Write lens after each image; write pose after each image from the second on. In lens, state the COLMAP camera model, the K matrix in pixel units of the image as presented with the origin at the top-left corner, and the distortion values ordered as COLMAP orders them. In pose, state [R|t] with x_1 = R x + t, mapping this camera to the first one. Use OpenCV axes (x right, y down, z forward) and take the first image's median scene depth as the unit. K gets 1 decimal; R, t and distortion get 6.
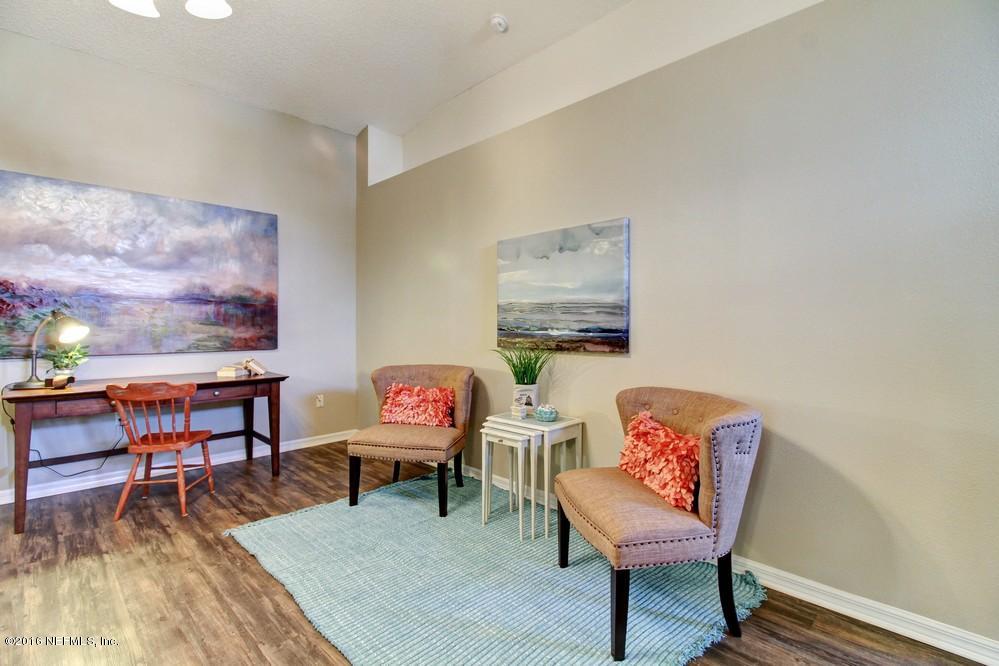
lens RADIAL K [[459.6, 0, 503.2], [0, 459.6, 324.7], [0, 0, 1]] dist [0.014901, -0.011100]
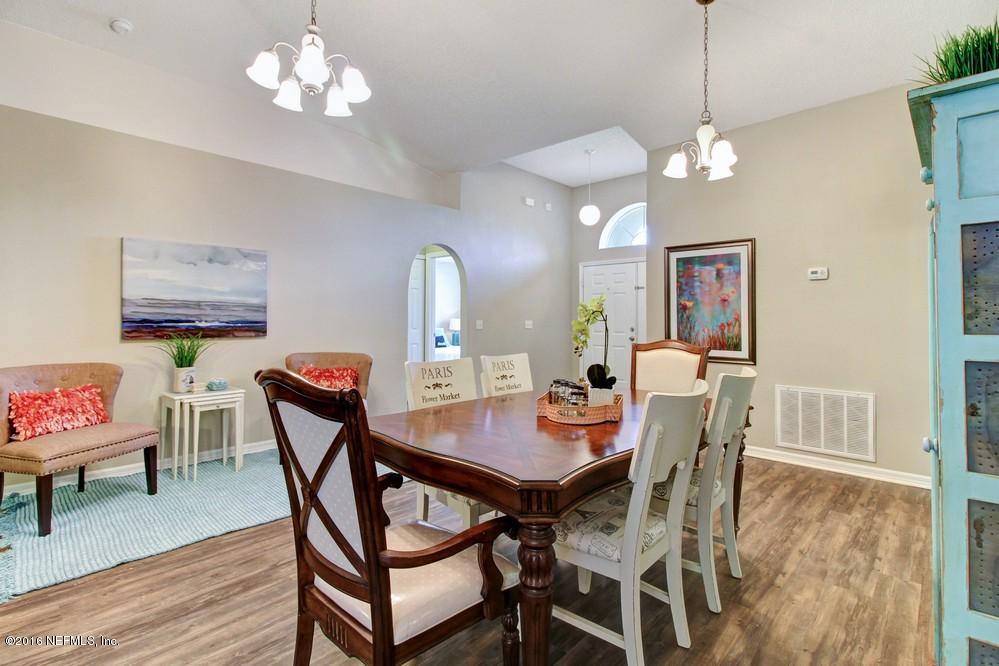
lens RADIAL K [[474.5, 0, 497.5], [0, 474.5, 310.9], [0, 0, 1]] dist [0.016527, -0.011989]
pose [[-0.022211, 0.013749, 0.999659, -1.261233], [-0.004310, 0.999895, -0.013848, -0.005140], [-0.999744, -0.004617, -0.022150, 0.209565]]
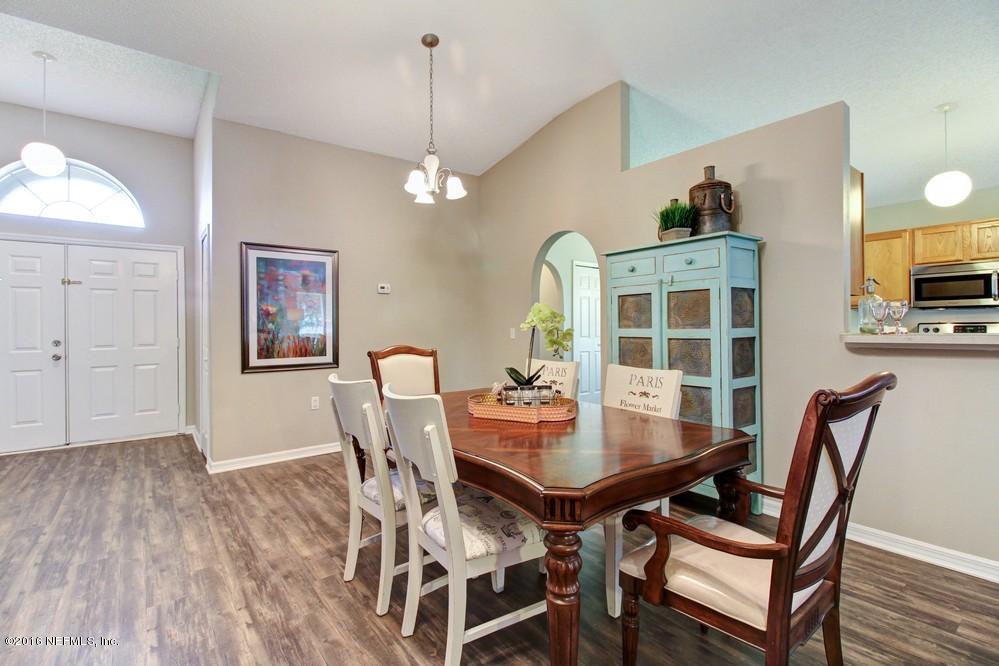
lens RADIAL K [[459.6, 0, 503.2], [0, 459.6, 324.7], [0, 0, 1]] dist [0.014901, -0.011100]
pose [[-0.990589, 0.004625, 0.136795, -0.569071], [0.004978, 0.999985, 0.002238, -0.006467], [-0.136782, 0.002898, -0.990597, 0.840015]]
